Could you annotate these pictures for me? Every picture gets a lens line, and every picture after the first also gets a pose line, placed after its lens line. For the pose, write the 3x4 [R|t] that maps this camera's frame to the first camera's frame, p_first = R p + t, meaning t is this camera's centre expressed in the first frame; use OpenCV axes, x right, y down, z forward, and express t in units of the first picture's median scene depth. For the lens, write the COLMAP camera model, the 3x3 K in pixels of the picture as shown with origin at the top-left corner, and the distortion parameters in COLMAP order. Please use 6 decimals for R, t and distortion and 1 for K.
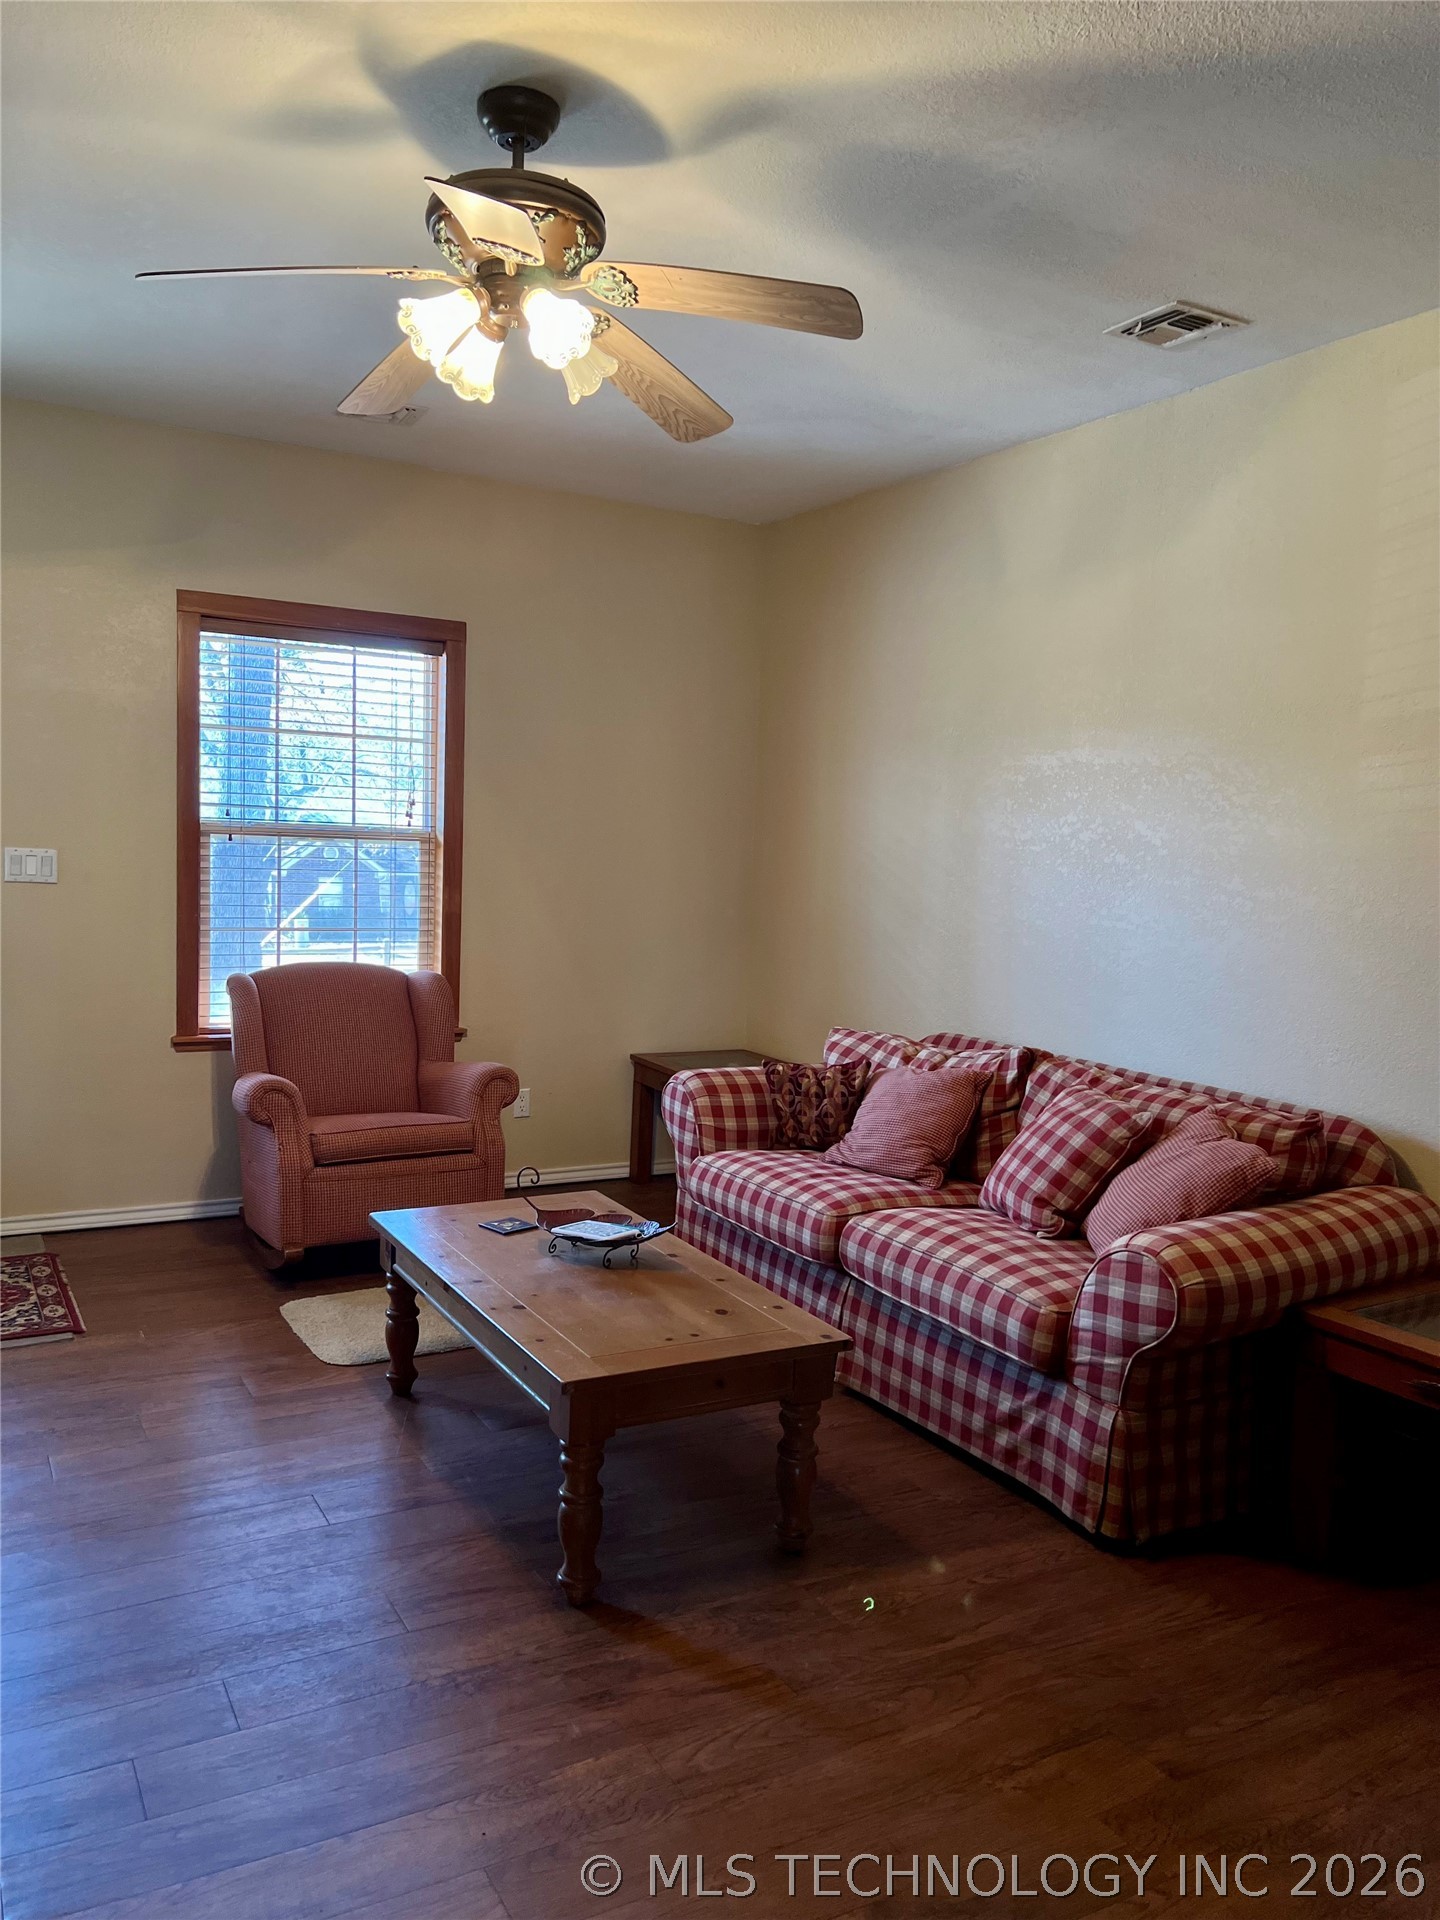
lens RADIAL K [[1428.0, 0, 720.0], [0, 1428.0, 960.0], [0, 0, 1]] dist [0.173216, -0.324209]
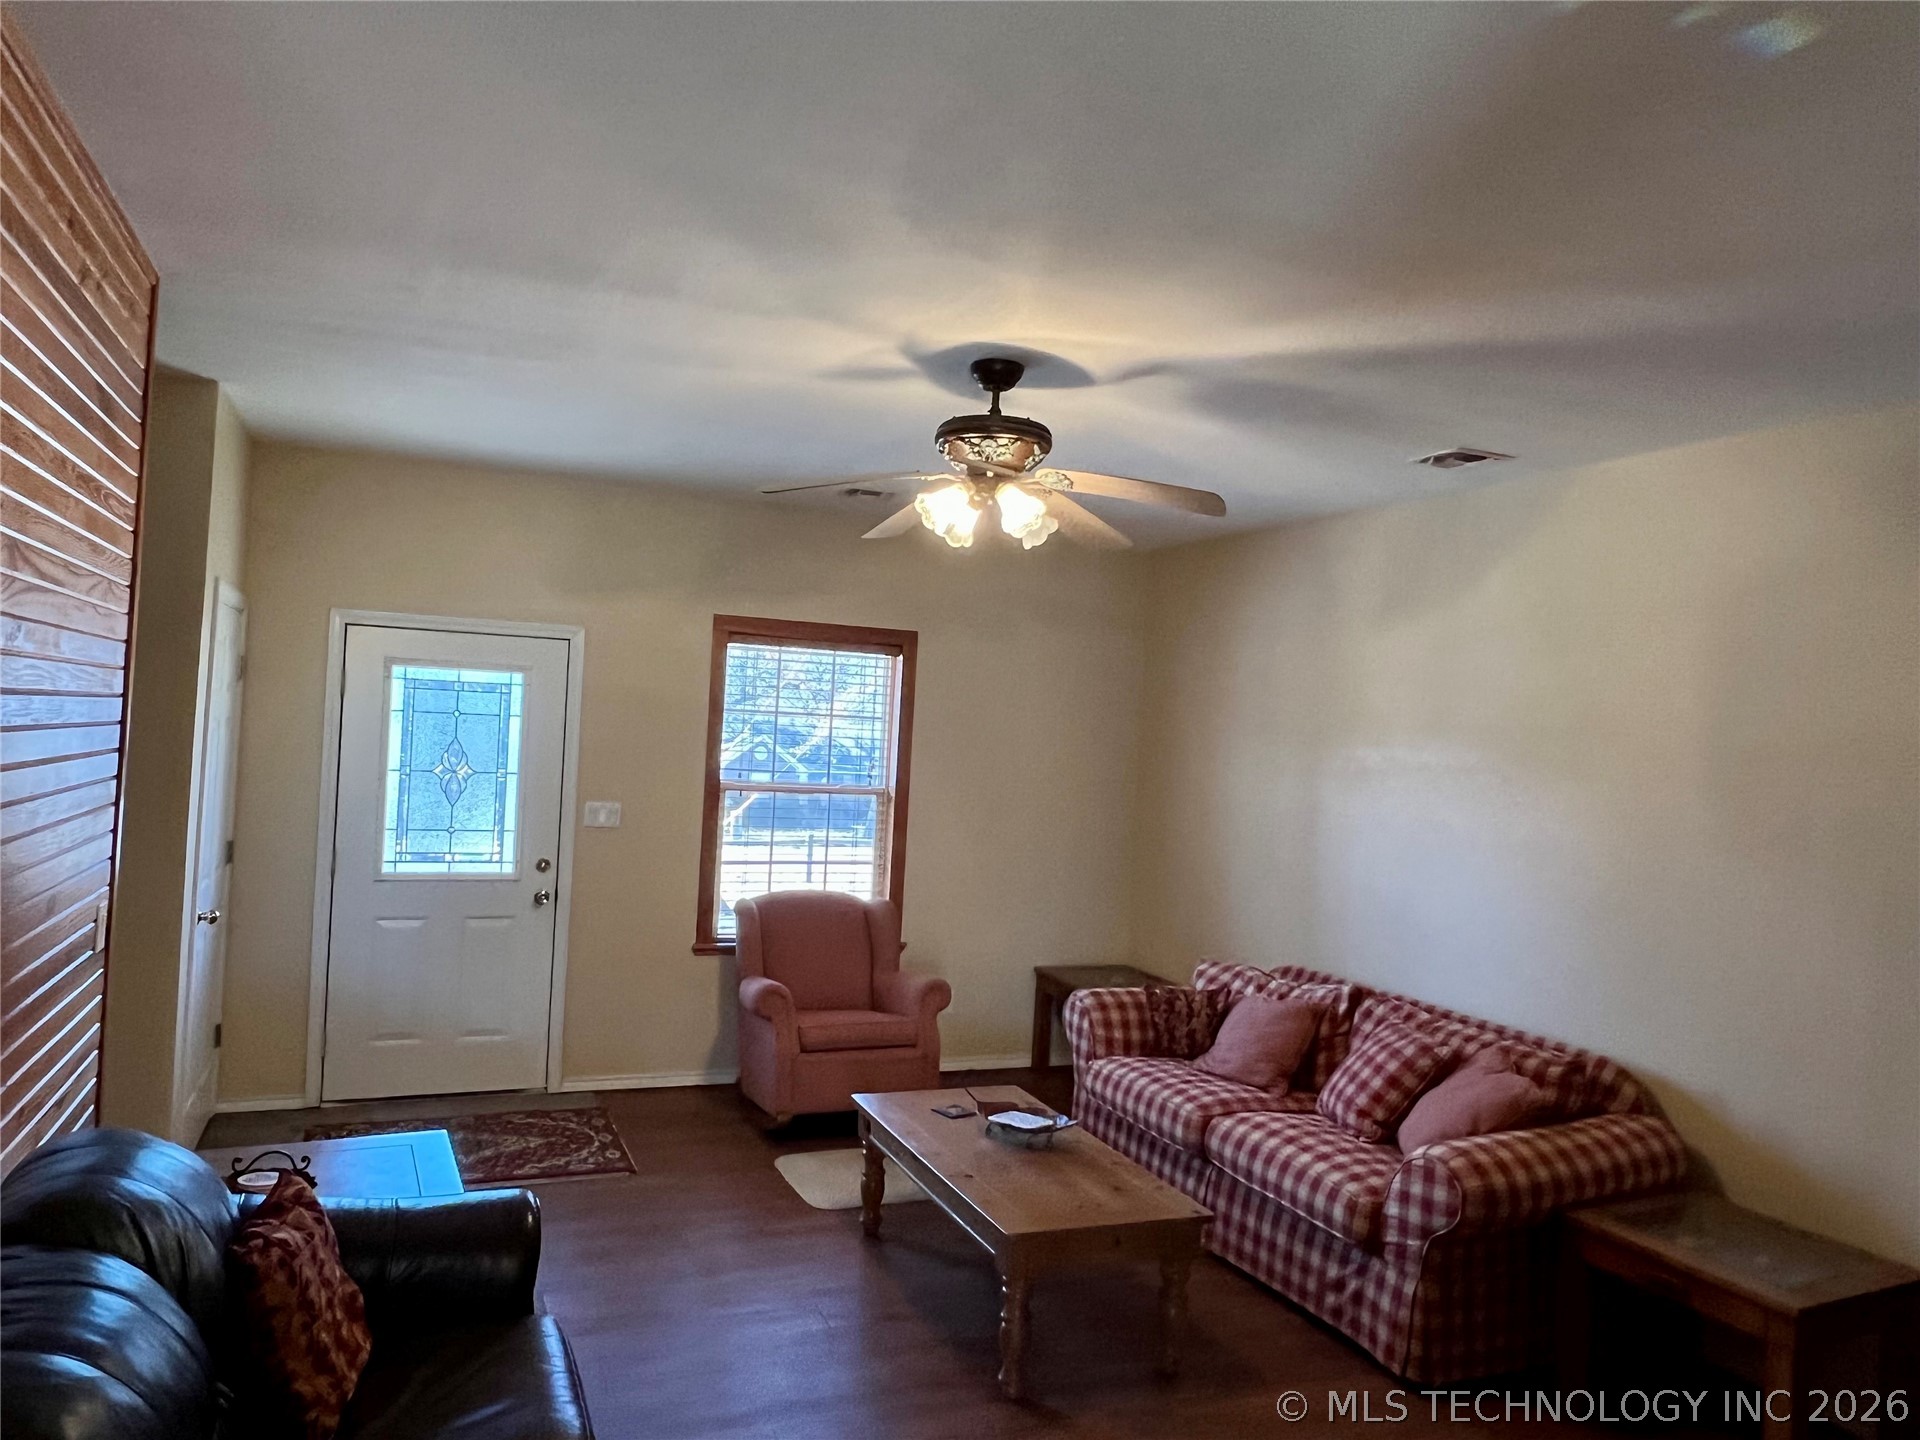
lens RADIAL K [[1294.7, 0, 950.3], [0, 1294.7, 721.8], [0, 0, 1]] dist [0.029300, 0.002555]
pose [[0.993829, 0.016530, -0.109682, -0.022816], [-0.026699, 0.995410, -0.091900, -0.063066], [0.107660, 0.094261, 0.989709, -0.221452]]
